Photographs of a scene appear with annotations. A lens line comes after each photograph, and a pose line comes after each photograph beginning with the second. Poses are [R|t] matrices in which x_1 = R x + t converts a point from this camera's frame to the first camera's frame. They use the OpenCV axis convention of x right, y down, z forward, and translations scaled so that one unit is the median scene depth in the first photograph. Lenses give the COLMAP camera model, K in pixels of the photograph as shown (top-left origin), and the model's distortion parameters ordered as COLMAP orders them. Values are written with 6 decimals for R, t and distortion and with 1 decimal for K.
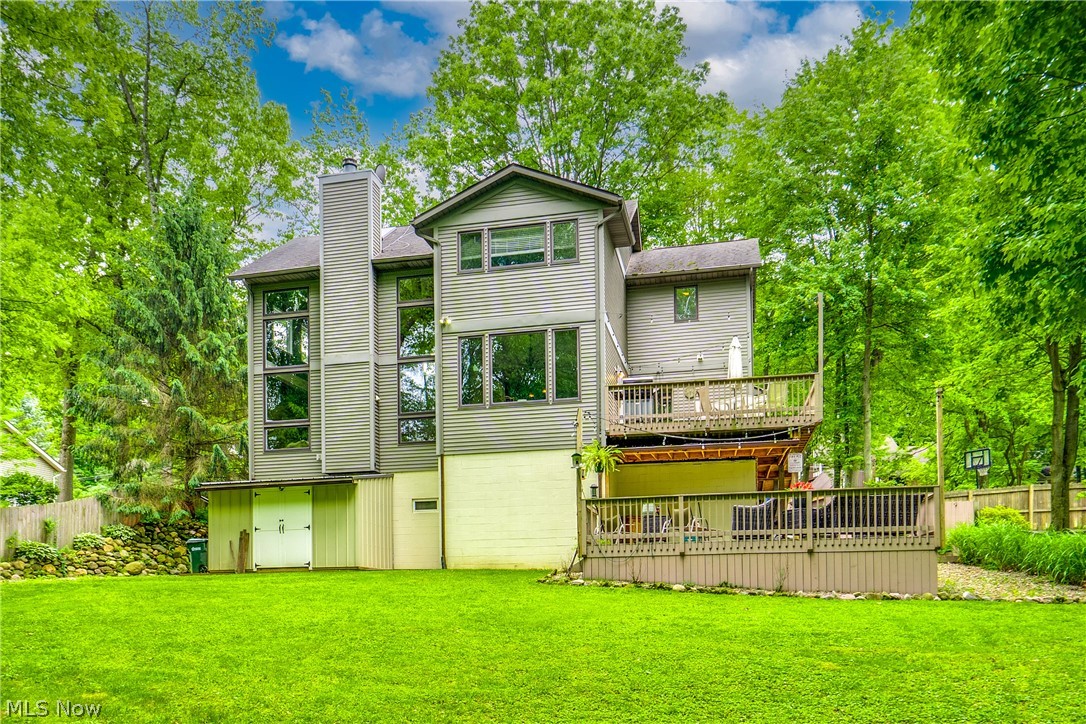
lens RADIAL K [[830.9, 0, 543.0], [0, 830.9, 362.0], [0, 0, 1]] dist [-0.002125, 0.000014]
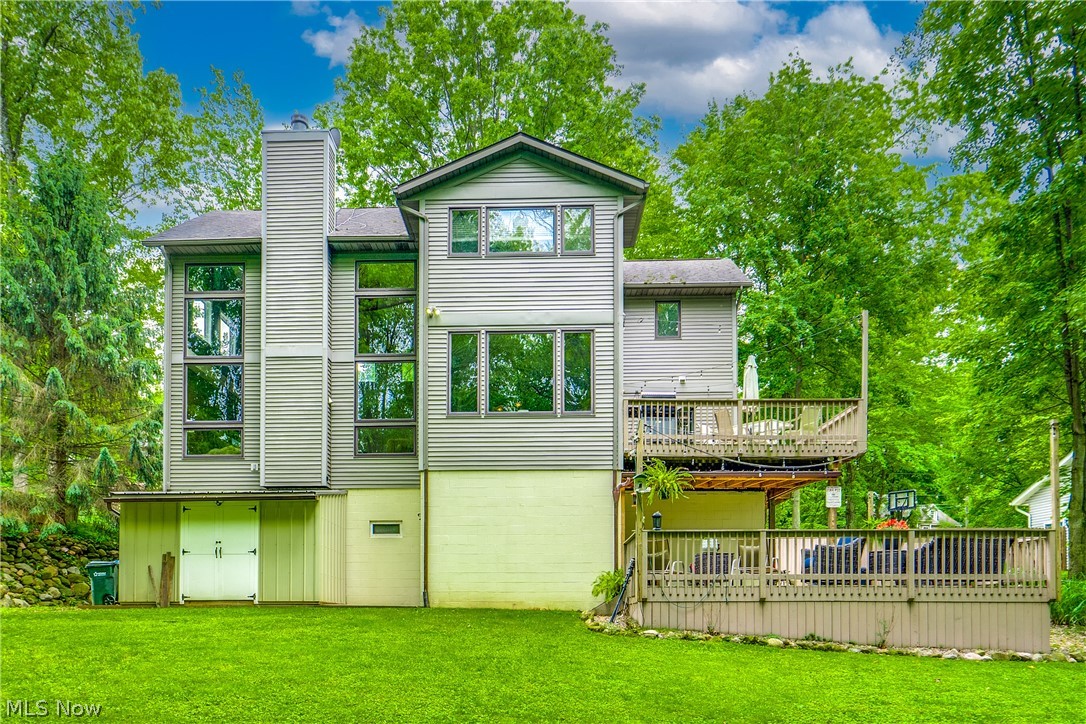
lens RADIAL K [[809.4, 0, 543.1], [0, 809.4, 423.5], [0, 0, 1]] dist [-0.001827, 0.000026]
pose [[0.983664, 0.055930, 0.171103, -0.140981], [-0.062640, 0.997455, 0.034066, 0.028247], [-0.168762, -0.044227, 0.984664, 0.172333]]
